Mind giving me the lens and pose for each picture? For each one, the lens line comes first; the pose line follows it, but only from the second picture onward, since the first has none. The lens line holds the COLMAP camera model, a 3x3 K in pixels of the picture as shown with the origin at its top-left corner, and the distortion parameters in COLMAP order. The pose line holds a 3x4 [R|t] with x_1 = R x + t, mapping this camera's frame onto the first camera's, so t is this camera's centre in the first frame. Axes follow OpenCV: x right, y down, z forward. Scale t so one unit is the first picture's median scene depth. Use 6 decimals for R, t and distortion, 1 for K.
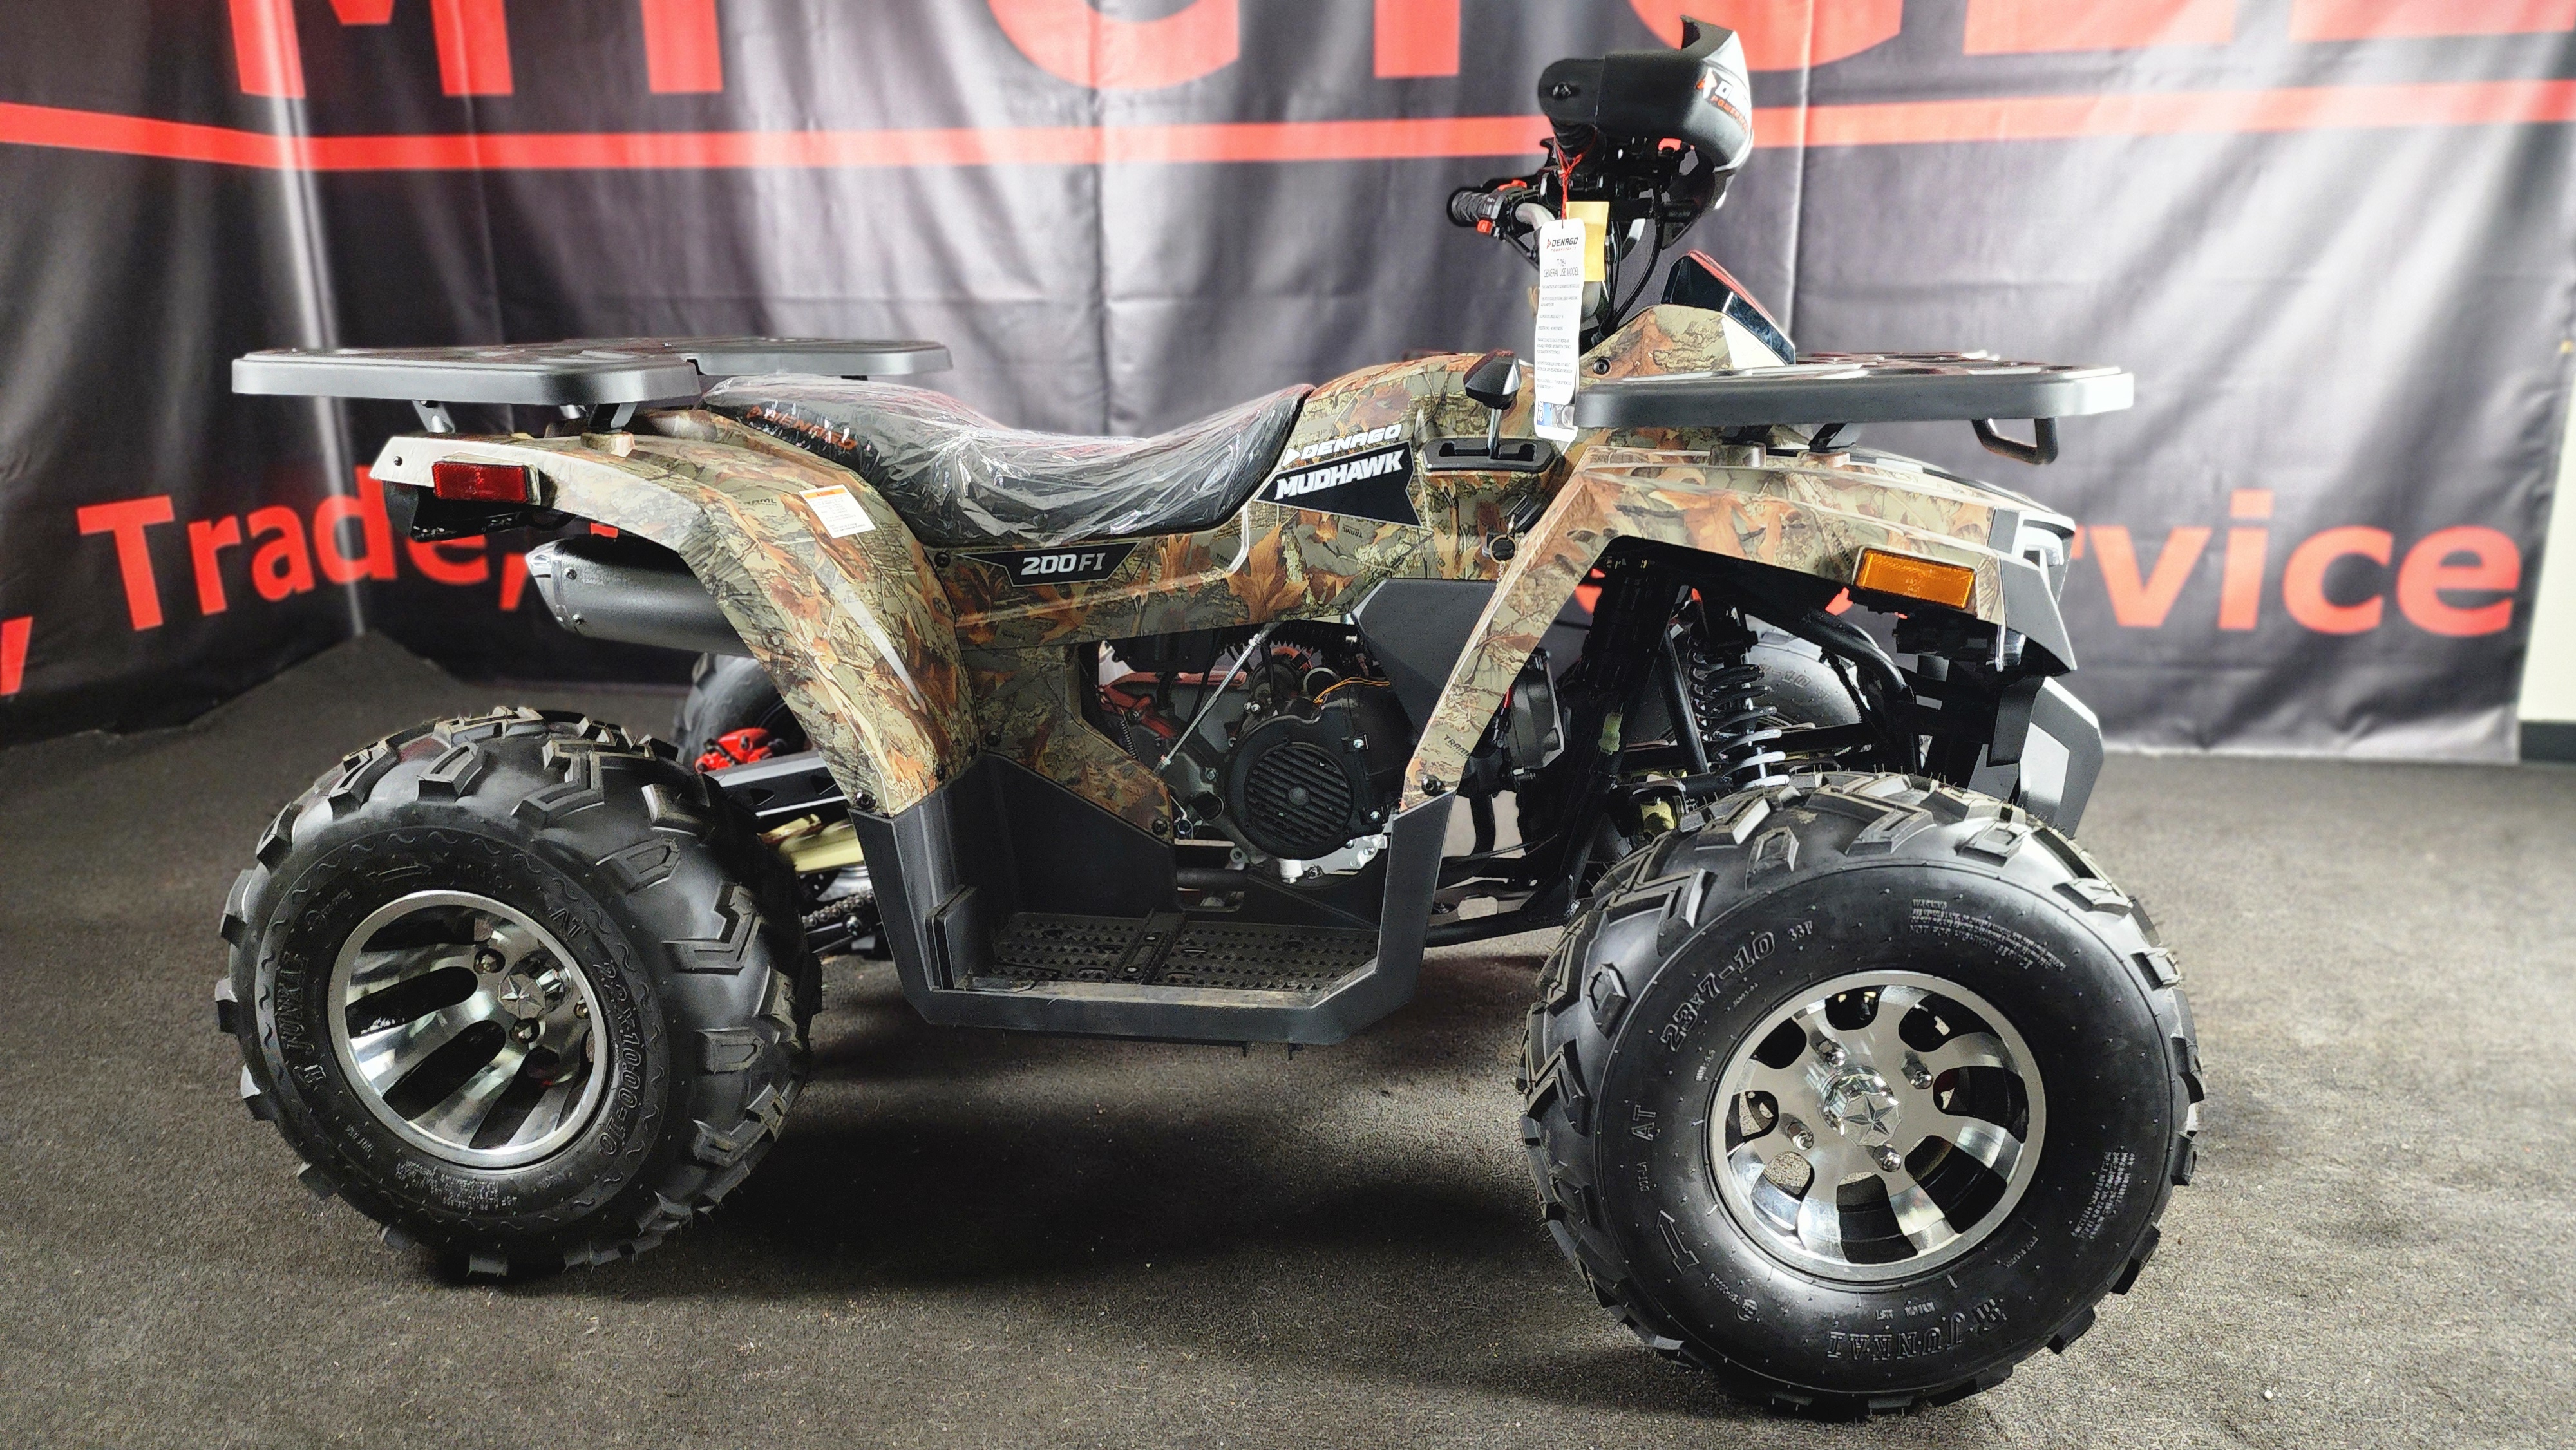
lens RADIAL K [[1786.5, 0, 1283.7], [0, 1786.5, 770.9], [0, 0, 1]] dist [0.096295, -0.088139]
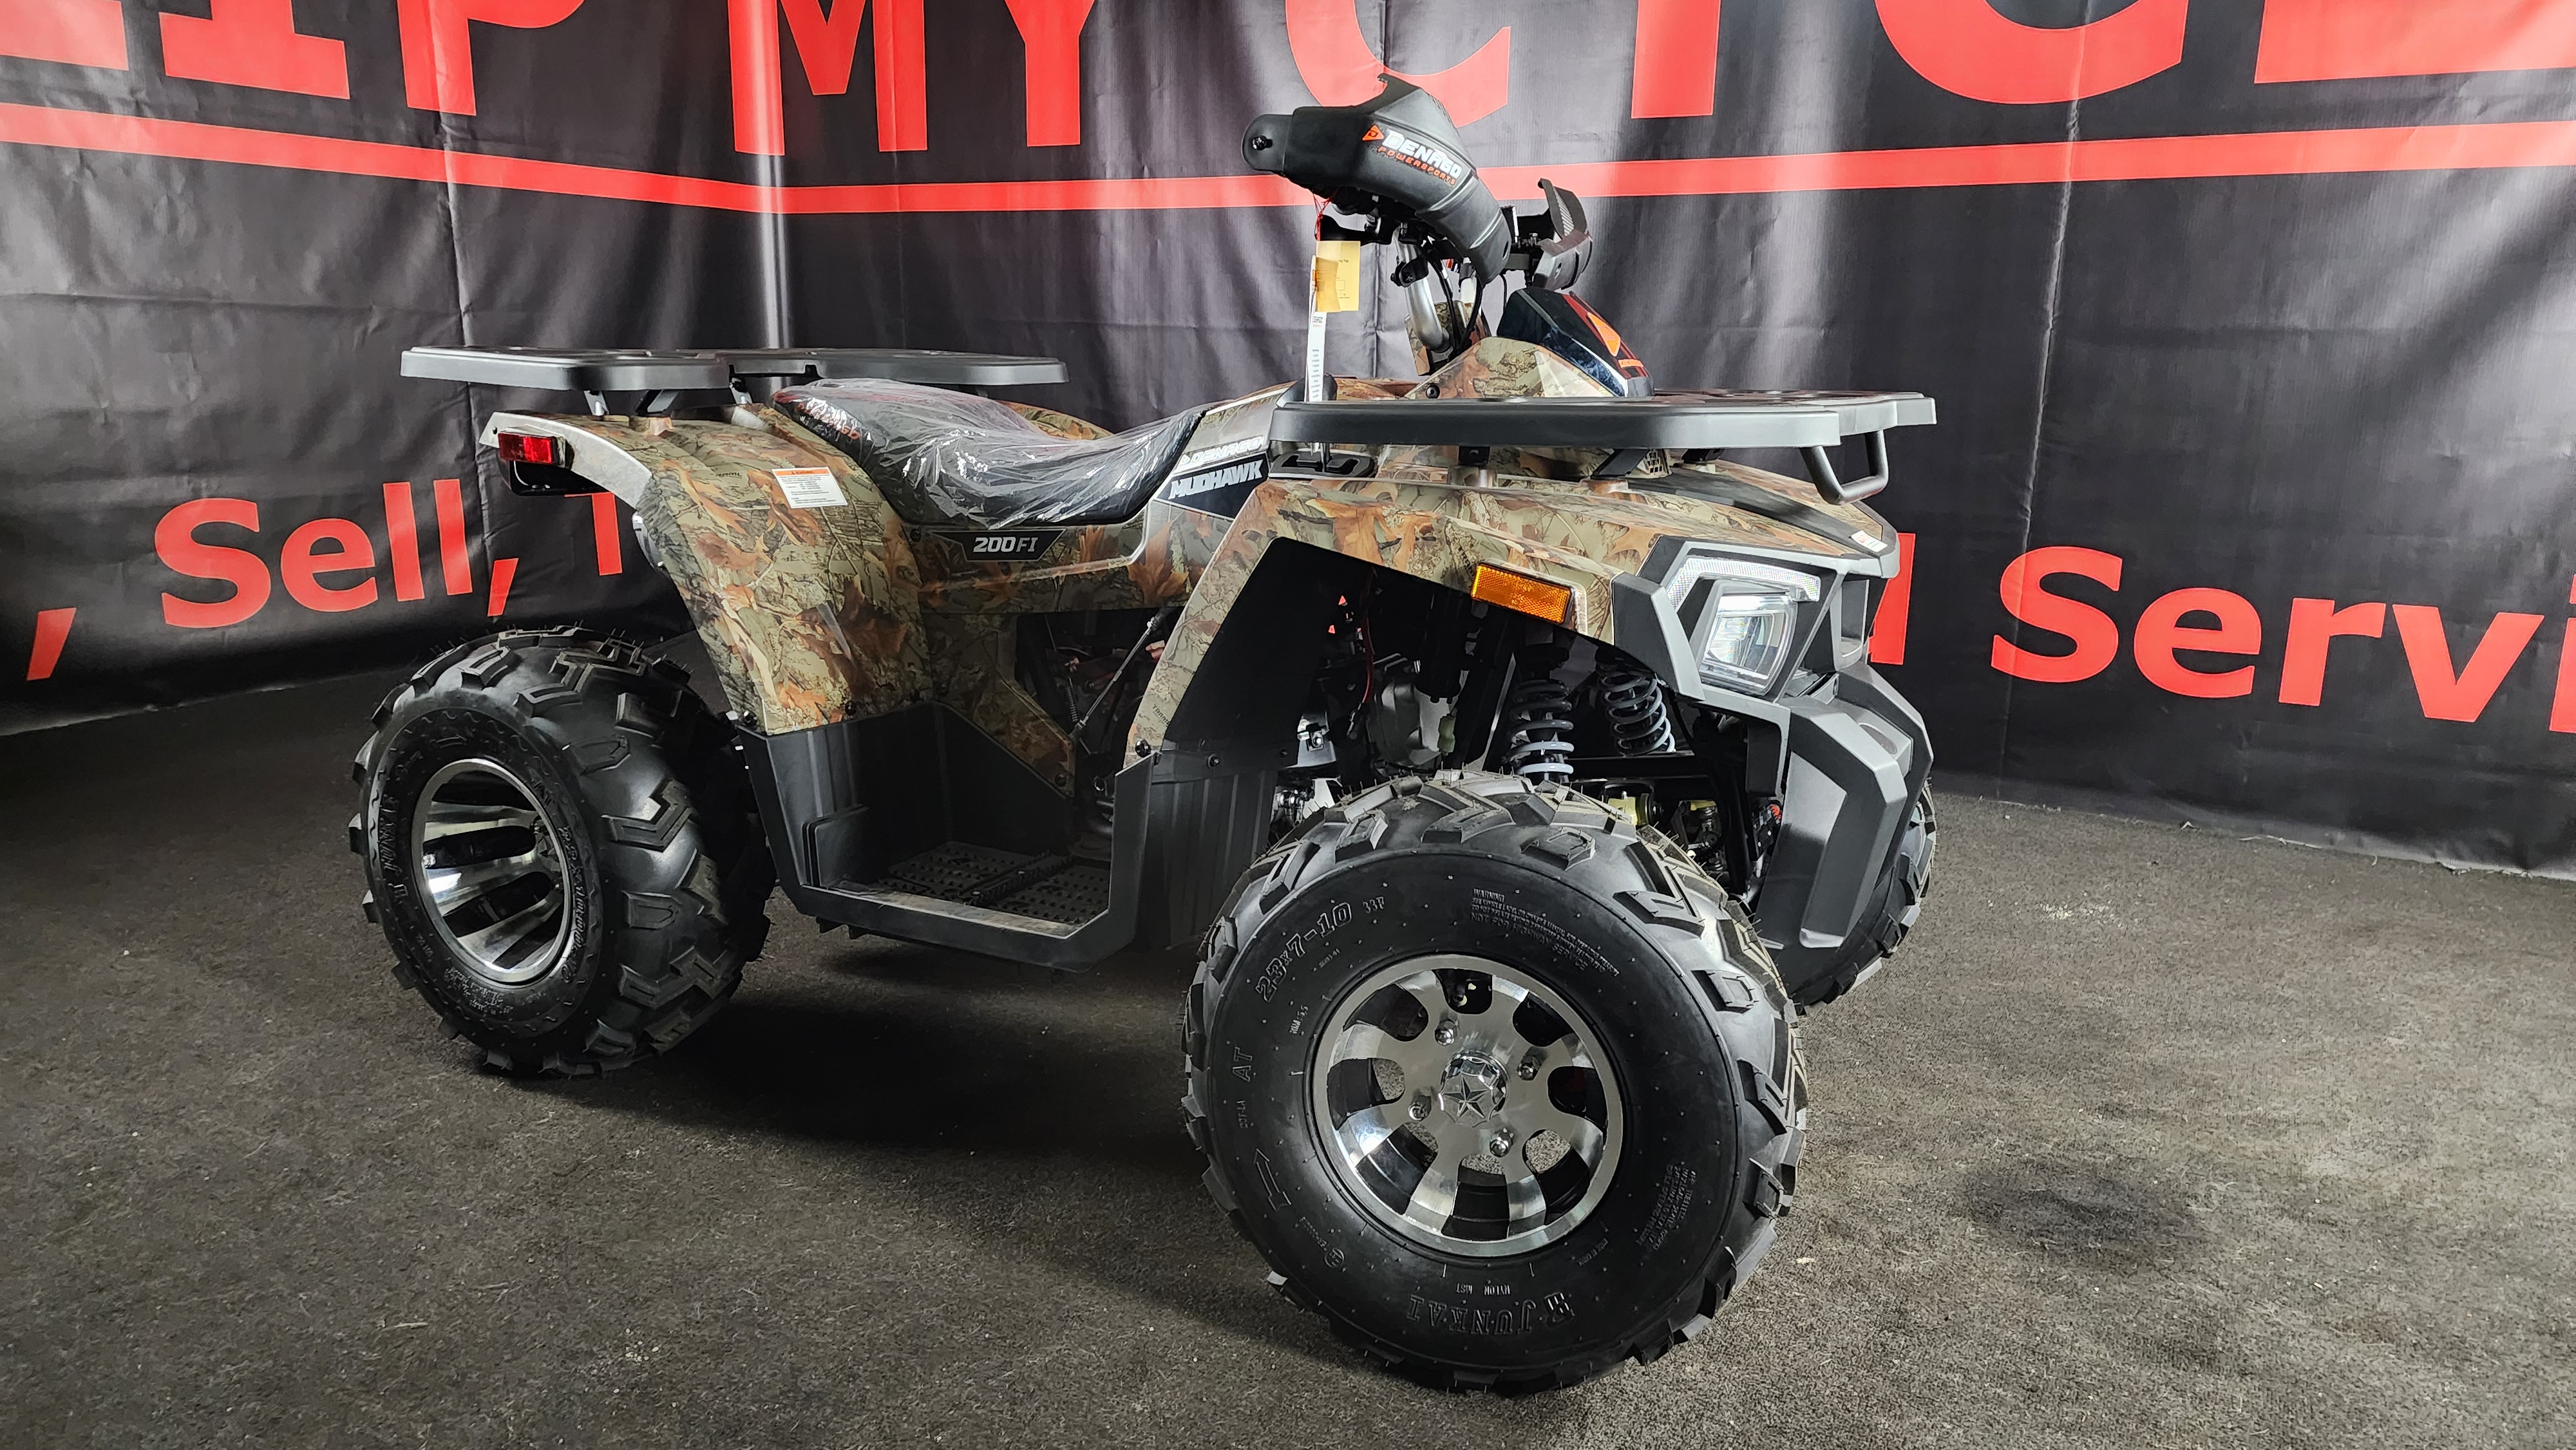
lens RADIAL K [[1800.8, 0, 1288.0], [0, 1800.8, 725.0], [0, 0, 1]] dist [0.102618, -0.095374]
pose [[0.938326, 0.094049, -0.332714, 0.481221], [-0.108398, 0.993798, -0.024788, 0.010463], [0.328319, 0.059325, 0.942702, -0.041268]]
